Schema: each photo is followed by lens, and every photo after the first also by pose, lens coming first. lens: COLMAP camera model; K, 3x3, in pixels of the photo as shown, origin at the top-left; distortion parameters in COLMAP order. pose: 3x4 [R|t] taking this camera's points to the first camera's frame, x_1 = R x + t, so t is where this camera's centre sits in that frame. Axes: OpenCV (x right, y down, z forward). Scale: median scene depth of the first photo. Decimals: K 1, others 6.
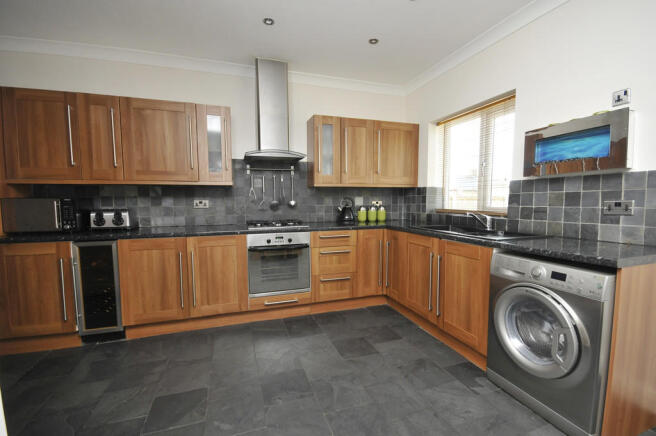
lens RADIAL K [[292.3, 0, 332.3], [0, 292.3, 219.3], [0, 0, 1]] dist [-0.004230, -0.001029]
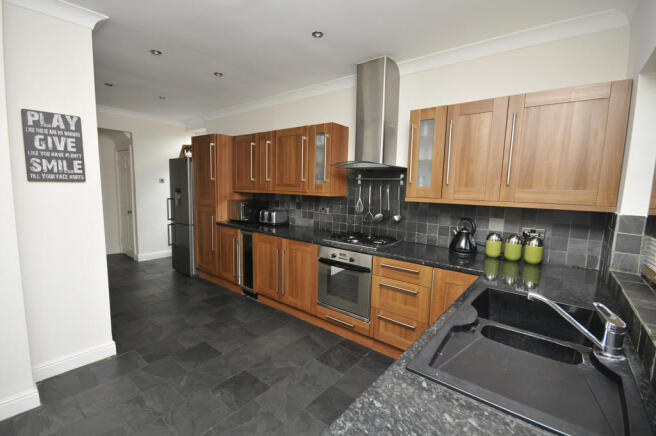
lens RADIAL K [[292.3, 0, 329.2], [0, 292.3, 219.3], [0, 0, 1]] dist [-0.004230, -0.001029]
pose [[0.526462, 0.115410, -0.842329, 0.566302], [-0.090719, 0.992713, 0.079315, -0.119037], [0.845345, 0.034659, 0.533095, 0.437223]]
